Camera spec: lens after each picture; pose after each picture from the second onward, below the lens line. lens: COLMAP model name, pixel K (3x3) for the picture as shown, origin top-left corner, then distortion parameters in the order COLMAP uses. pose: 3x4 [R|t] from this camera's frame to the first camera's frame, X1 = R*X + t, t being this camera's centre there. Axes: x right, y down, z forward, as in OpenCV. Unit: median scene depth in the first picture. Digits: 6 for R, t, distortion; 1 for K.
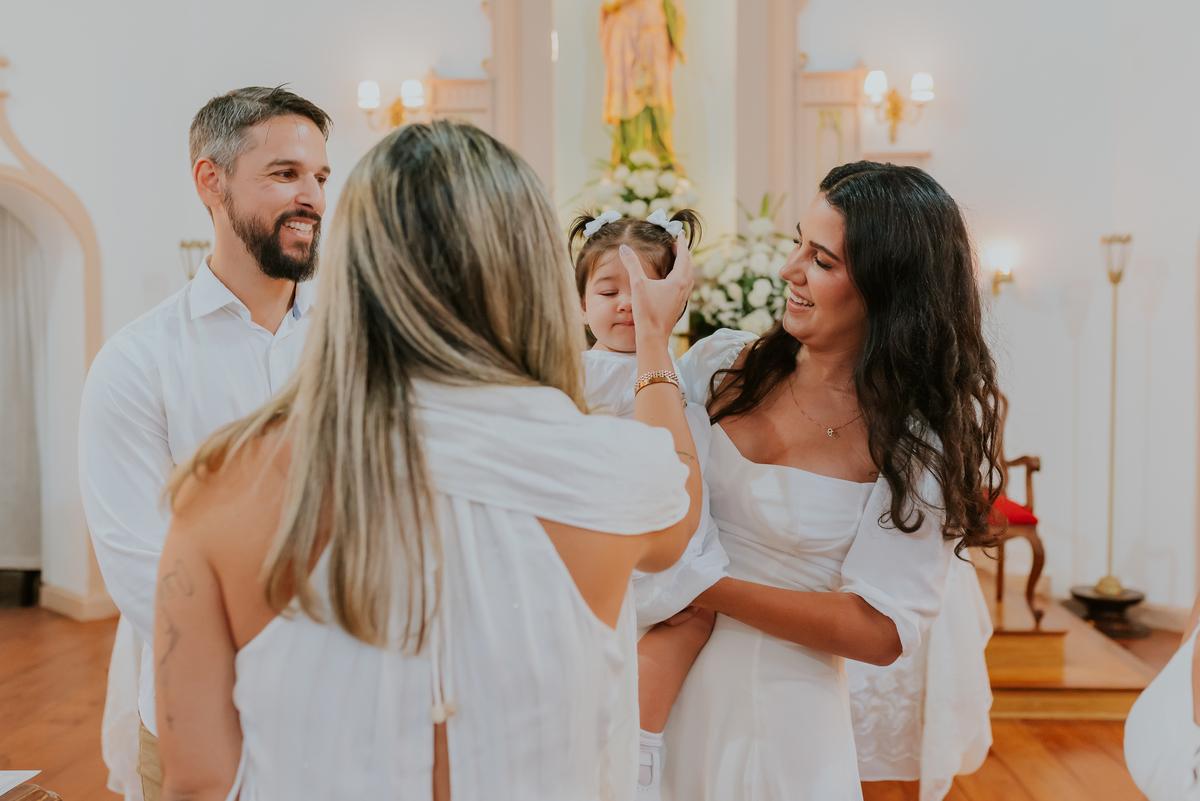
lens RADIAL K [[1173.7, 0, 645.5], [0, 1173.7, 389.9], [0, 0, 1]] dist [0.001115, 0.000000]
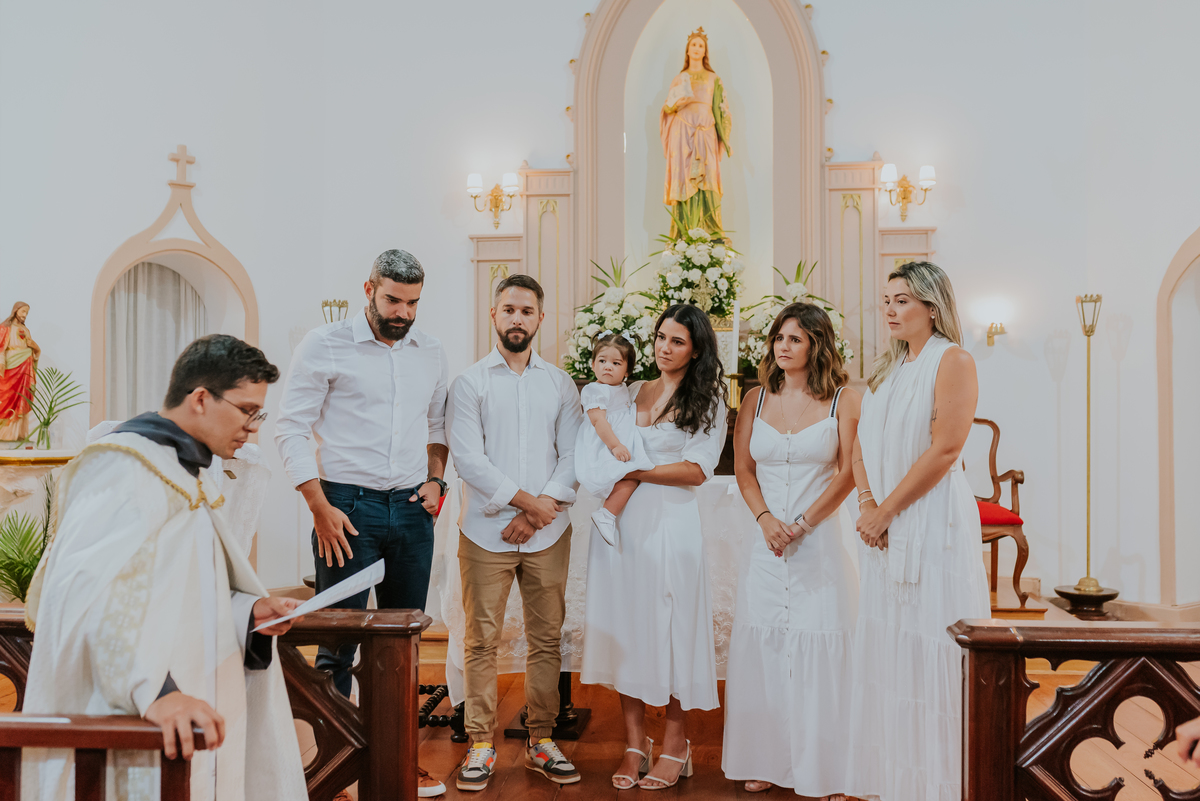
lens RADIAL K [[1173.7, 0, 593.7], [0, 1173.7, 407.0], [0, 0, 1]] dist [0.001115, 0.000000]
pose [[0.998962, 0.003331, -0.045440, -0.055061], [-0.004914, 0.999383, -0.034774, 0.027481], [0.045296, 0.034961, 0.998362, -0.226811]]
